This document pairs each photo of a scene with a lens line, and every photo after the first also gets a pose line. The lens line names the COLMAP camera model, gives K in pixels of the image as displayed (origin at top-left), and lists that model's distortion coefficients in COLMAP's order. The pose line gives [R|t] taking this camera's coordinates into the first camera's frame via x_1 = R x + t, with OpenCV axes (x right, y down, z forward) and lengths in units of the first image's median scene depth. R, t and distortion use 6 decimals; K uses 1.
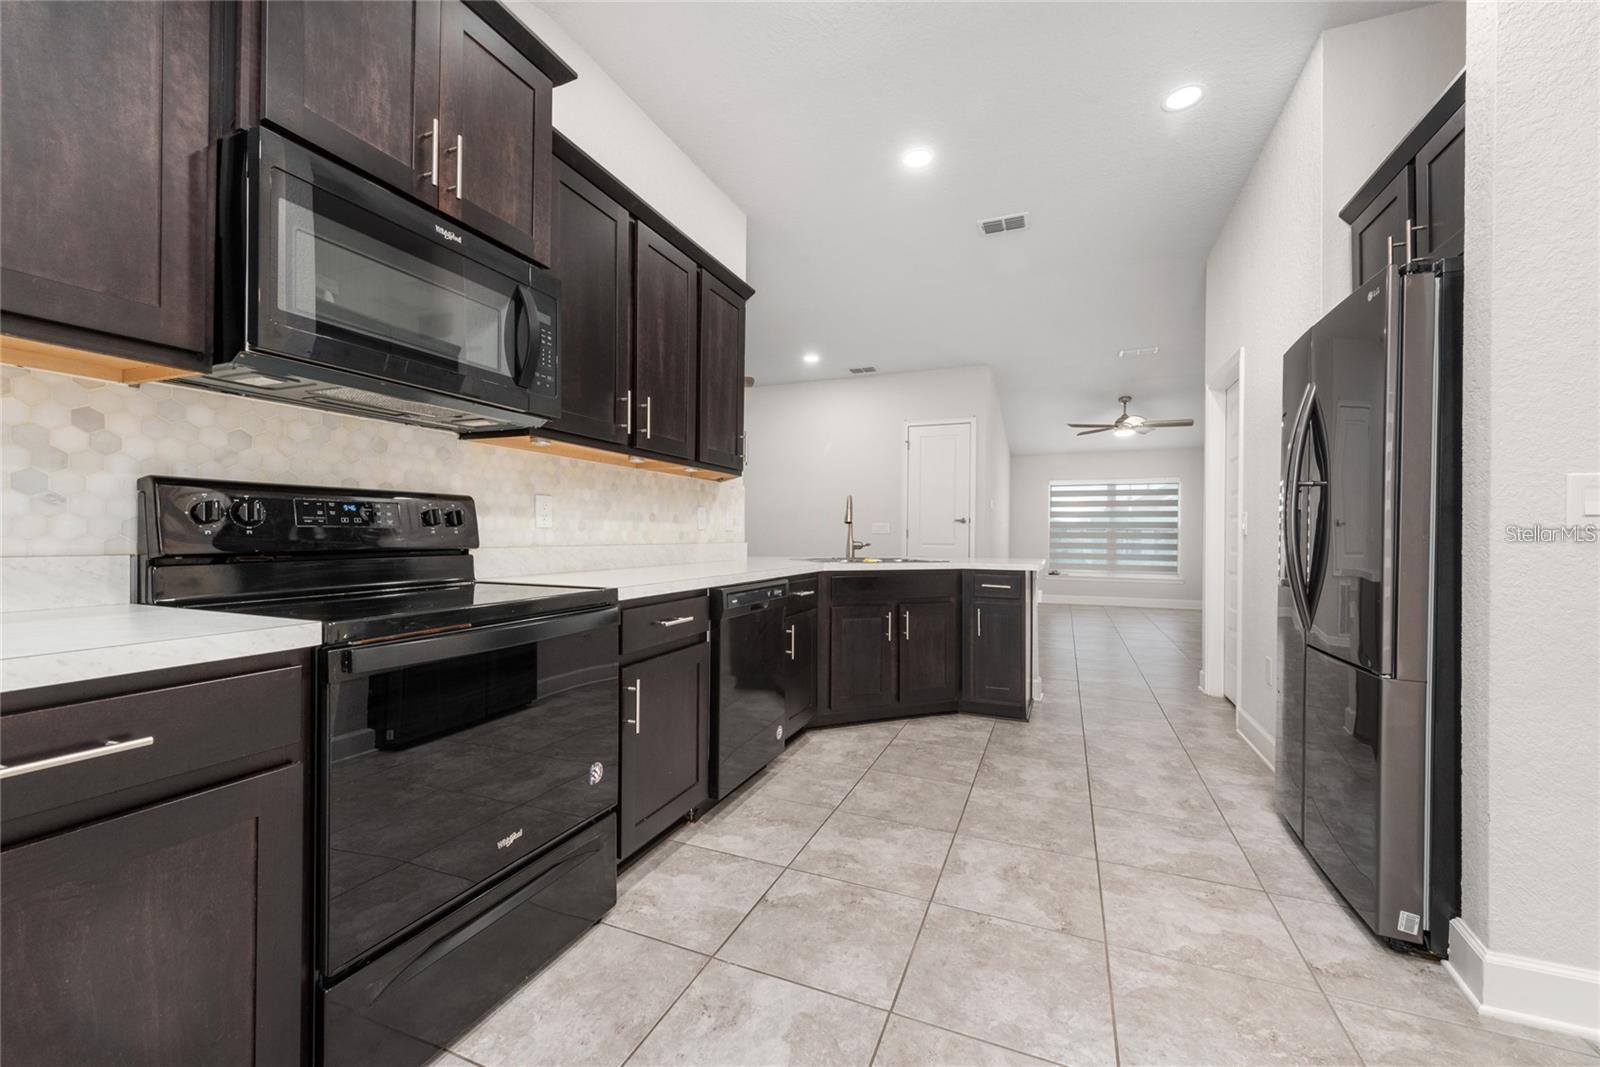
lens RADIAL K [[628.9, 0, 800.0], [0, 628.9, 533.5], [0, 0, 1]] dist [0.017946, -0.003160]
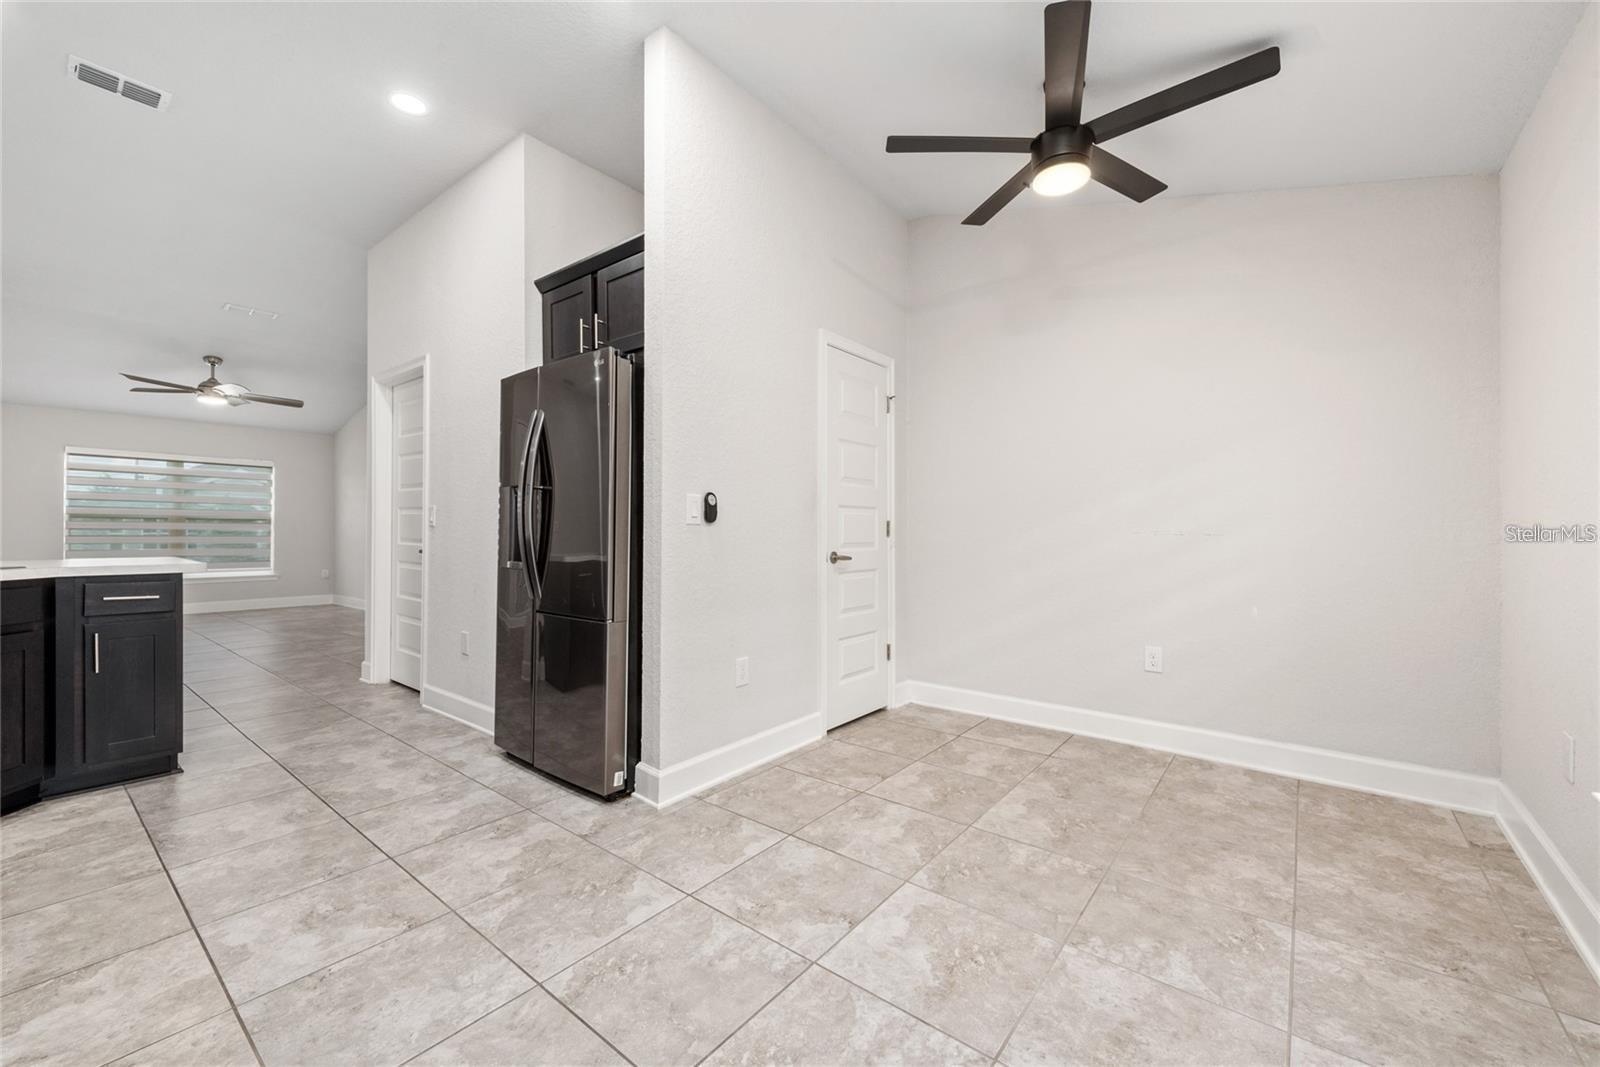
lens RADIAL K [[656.3, 0, 789.9], [0, 656.3, 530.6], [0, 0, 1]] dist [0.019018, -0.000360]
pose [[0.282049, -0.005217, 0.959386, -0.350512], [-0.004474, 0.999967, 0.006753, -0.000909], [-0.959389, -0.006197, 0.282017, 0.125706]]
